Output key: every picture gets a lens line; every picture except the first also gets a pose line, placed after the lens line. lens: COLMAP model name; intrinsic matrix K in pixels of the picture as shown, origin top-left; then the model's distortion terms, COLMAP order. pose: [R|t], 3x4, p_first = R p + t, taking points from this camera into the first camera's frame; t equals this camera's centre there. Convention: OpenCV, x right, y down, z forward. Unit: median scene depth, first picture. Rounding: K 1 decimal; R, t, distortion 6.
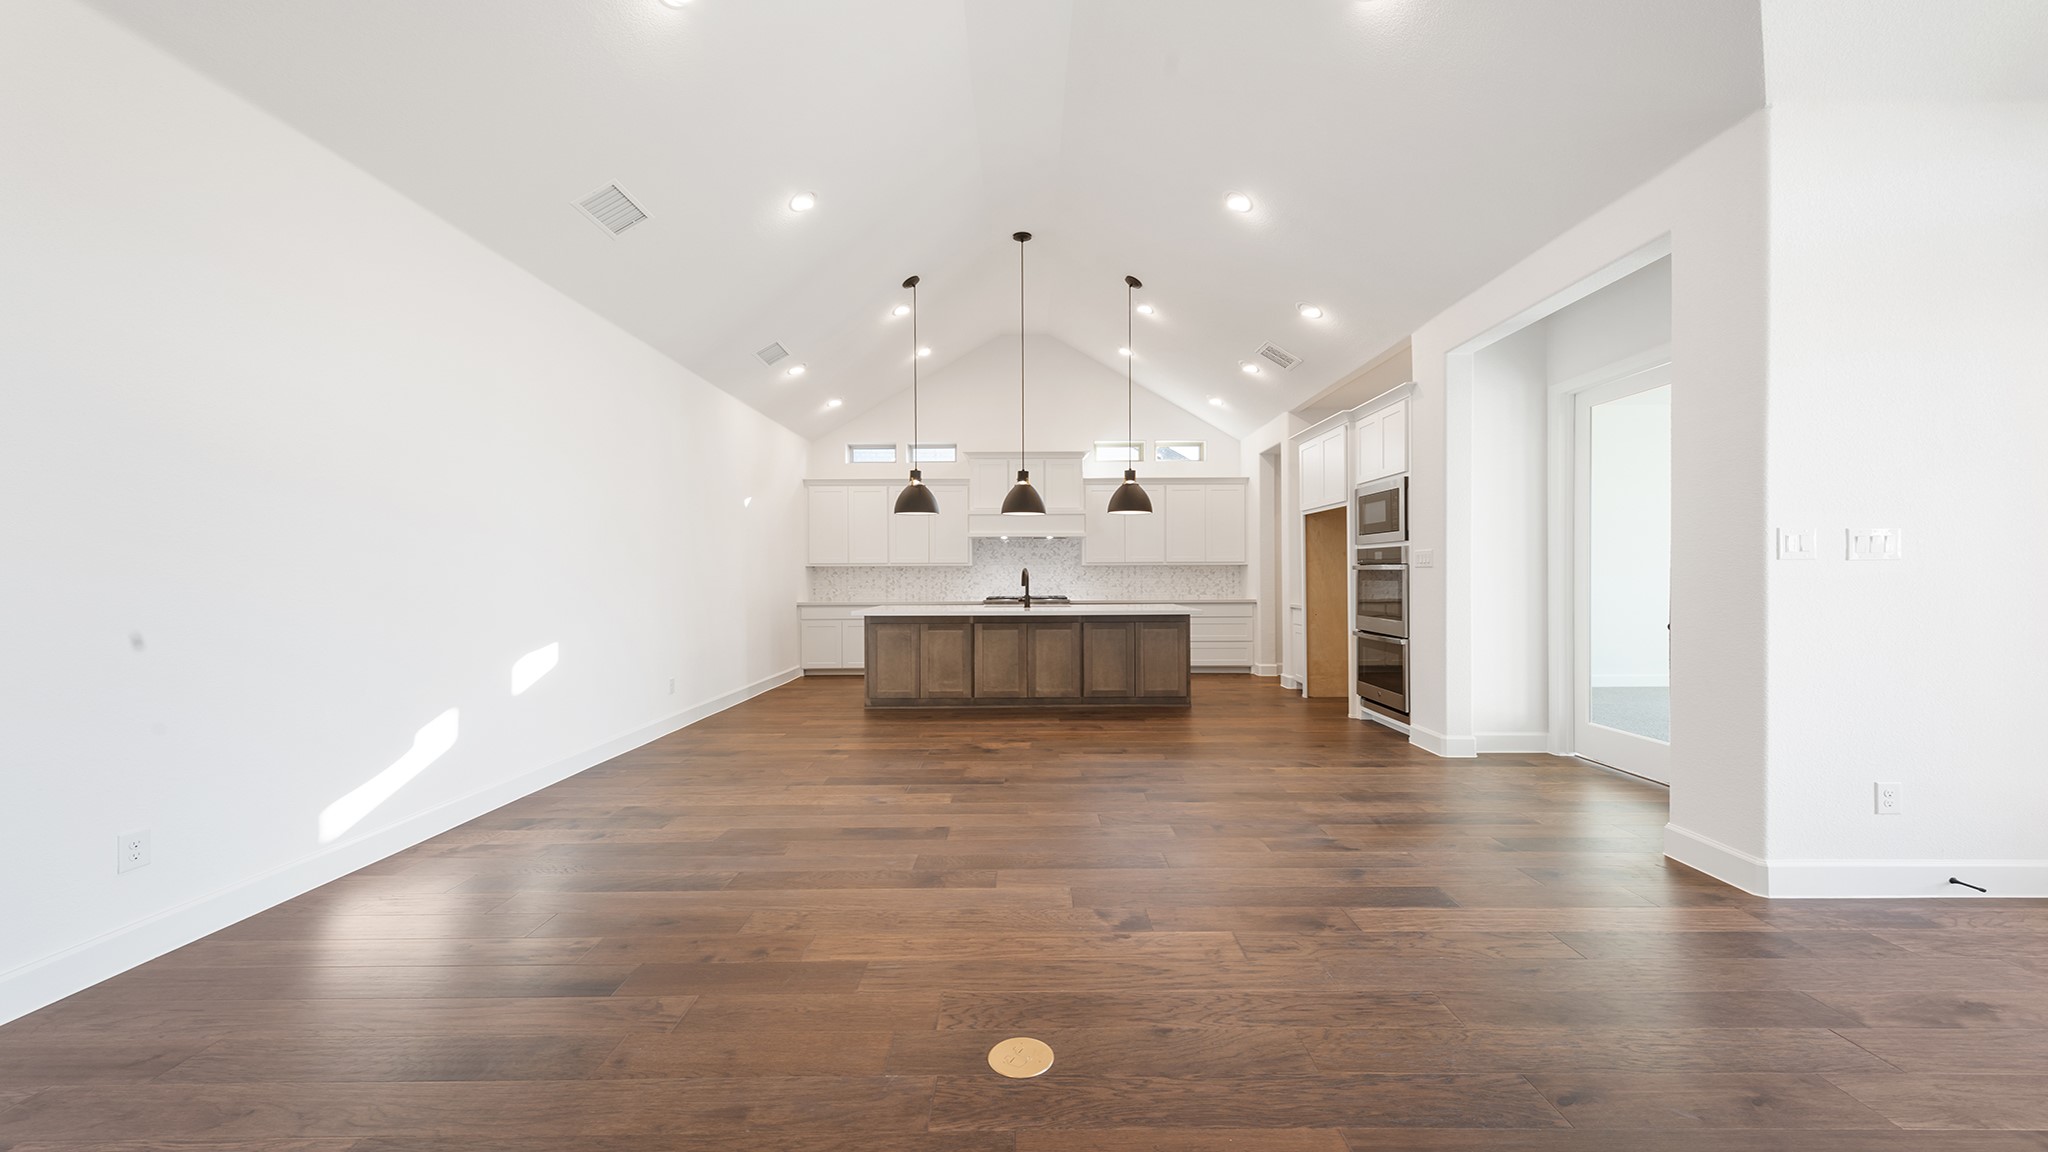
lens RADIAL K [[800.5, 0, 1027.8], [0, 800.5, 573.6], [0, 0, 1]] dist [0.016032, -0.005350]
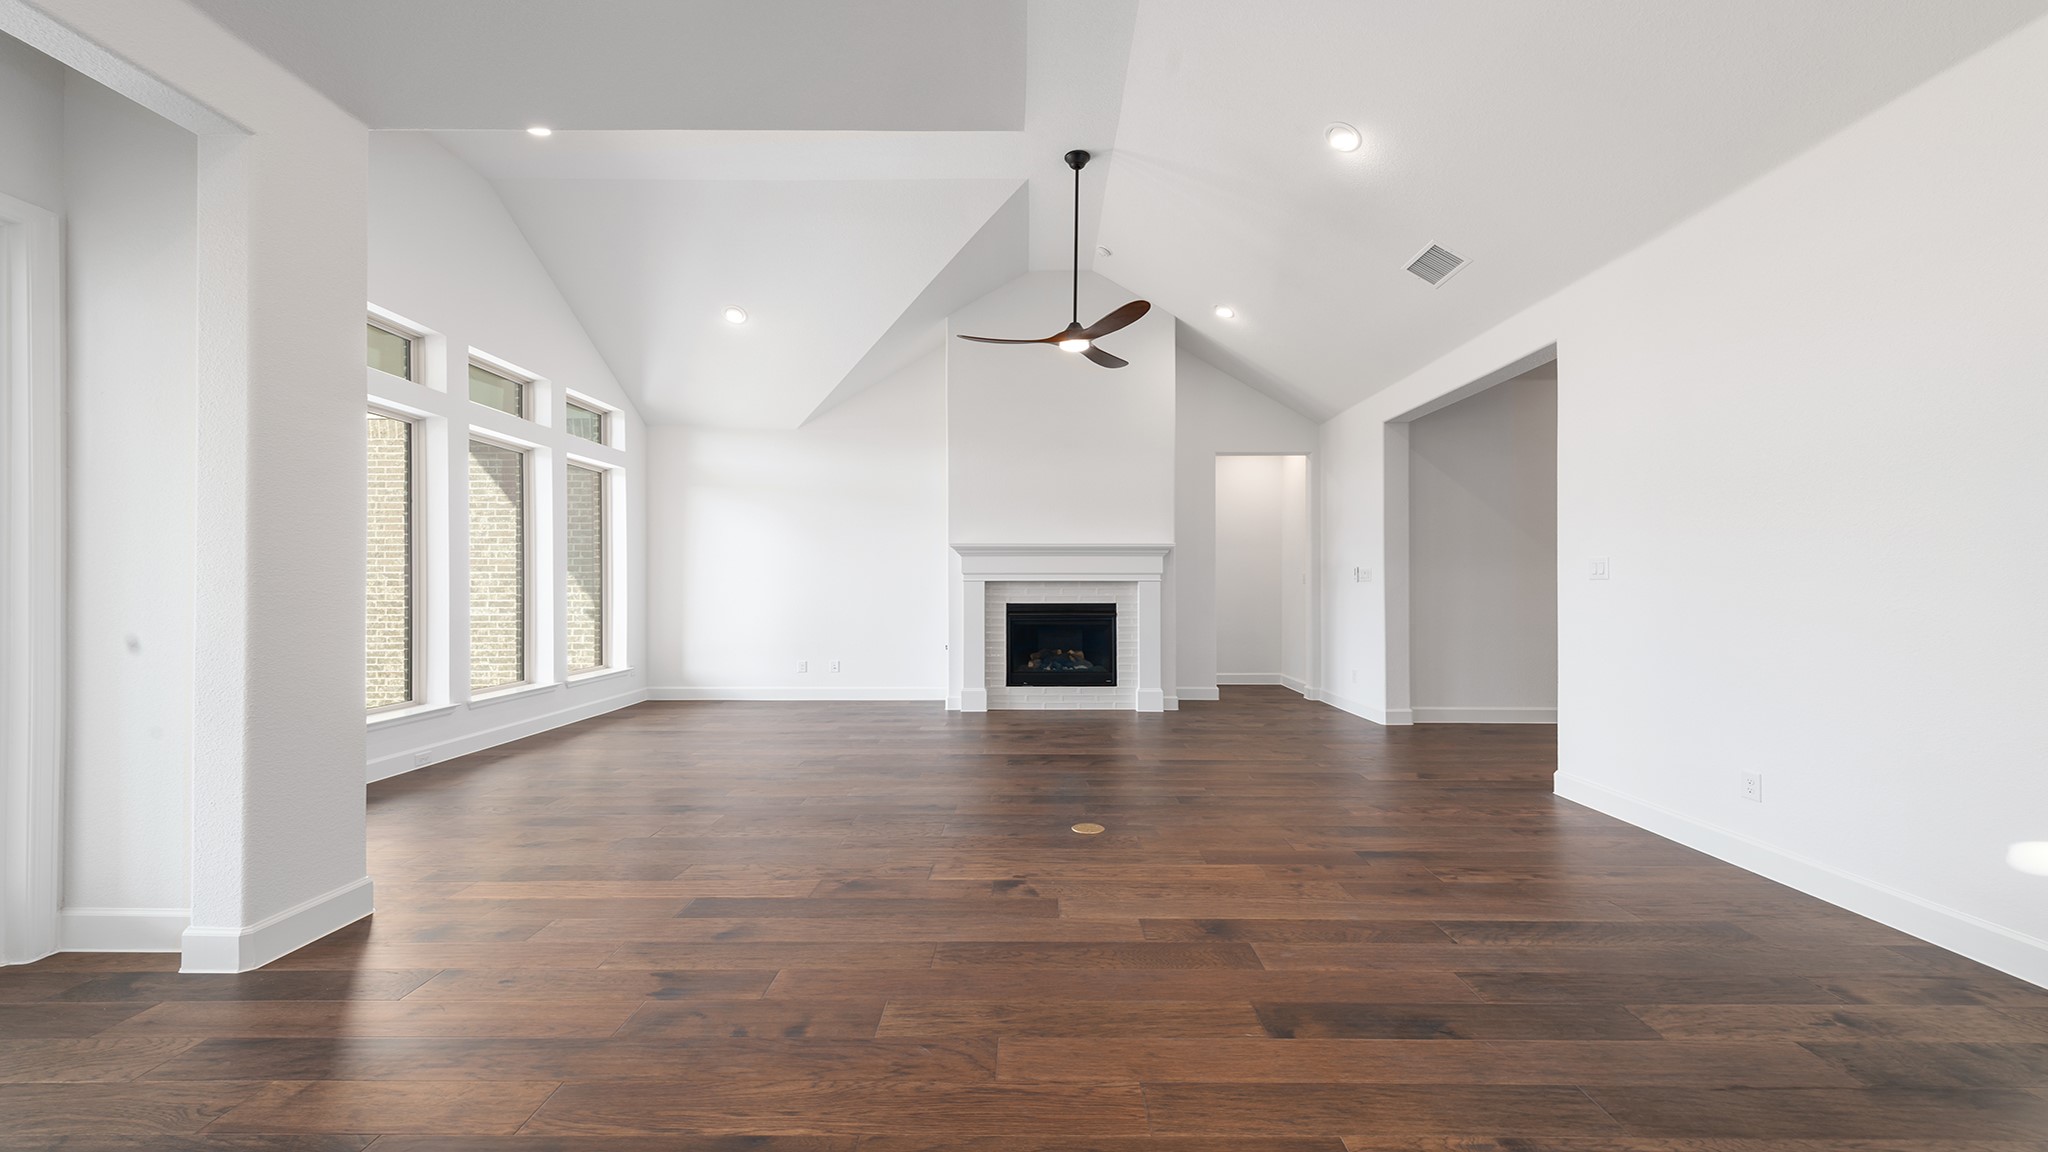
lens RADIAL K [[804.2, 0, 1031.6], [0, 804.2, 562.6], [0, 0, 1]] dist [0.014196, -0.000348]
pose [[-0.999983, 0.005794, 0.001166, 0.035000], [0.005753, 0.999452, -0.032590, 0.001906], [-0.001354, -0.032583, -0.999468, 0.834611]]
